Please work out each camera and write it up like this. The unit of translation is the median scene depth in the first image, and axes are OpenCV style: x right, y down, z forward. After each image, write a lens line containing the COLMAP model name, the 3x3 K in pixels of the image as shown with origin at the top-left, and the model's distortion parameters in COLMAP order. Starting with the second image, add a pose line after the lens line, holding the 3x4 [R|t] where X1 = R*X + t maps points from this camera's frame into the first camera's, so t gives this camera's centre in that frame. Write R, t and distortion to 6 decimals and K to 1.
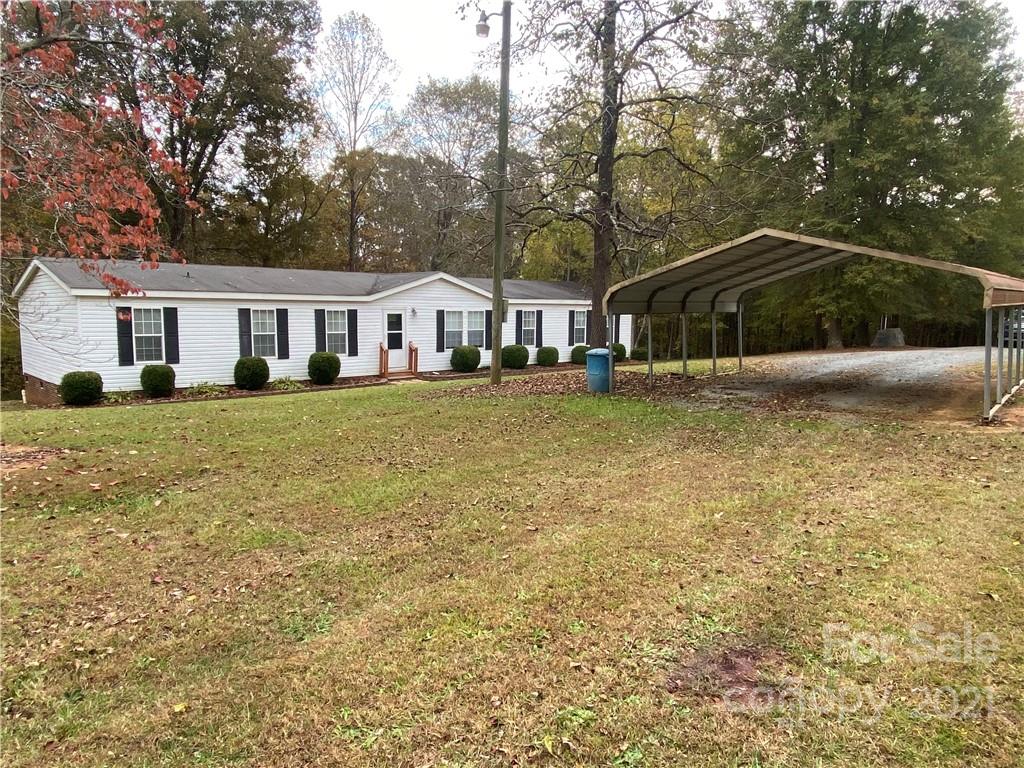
lens RADIAL K [[697.8, 0, 511.6], [0, 697.8, 385.9], [0, 0, 1]] dist [0.082352, 0.000913]
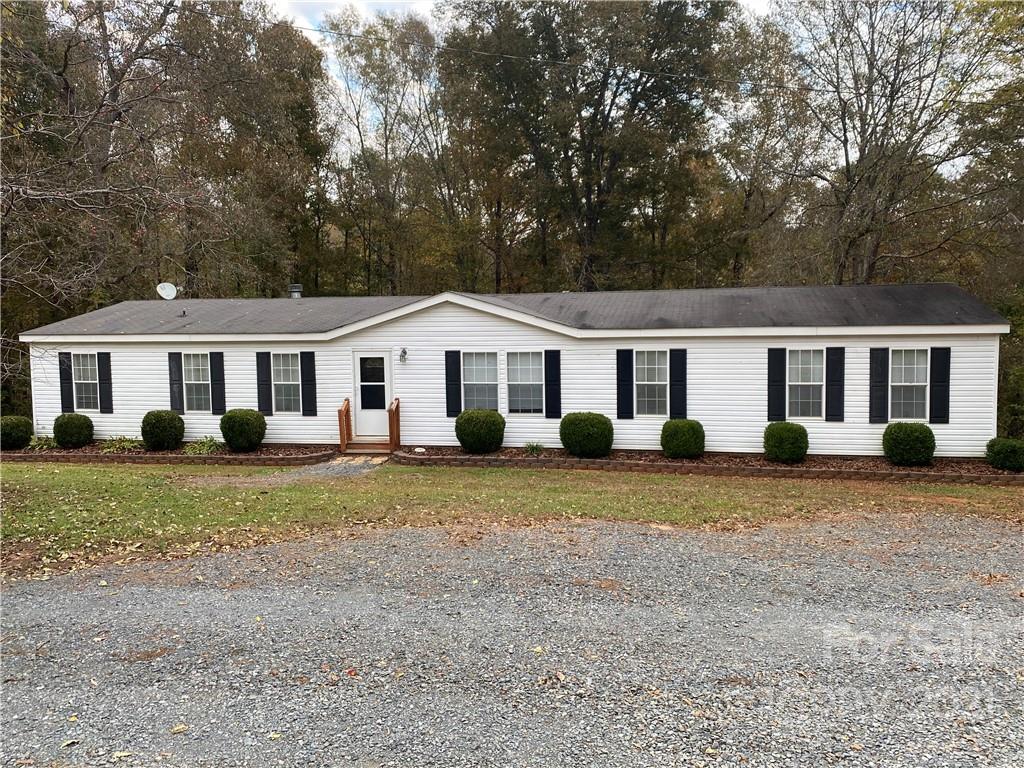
lens RADIAL K [[938.2, 0, 511.8], [0, 938.2, 383.7], [0, 0, 1]] dist [0.101609, 0.000000]
pose [[0.529267, 0.022922, -0.848146, 0.683601], [-0.082653, 0.996273, -0.024652, -0.065728], [0.844420, 0.083150, 0.529189, 0.627750]]
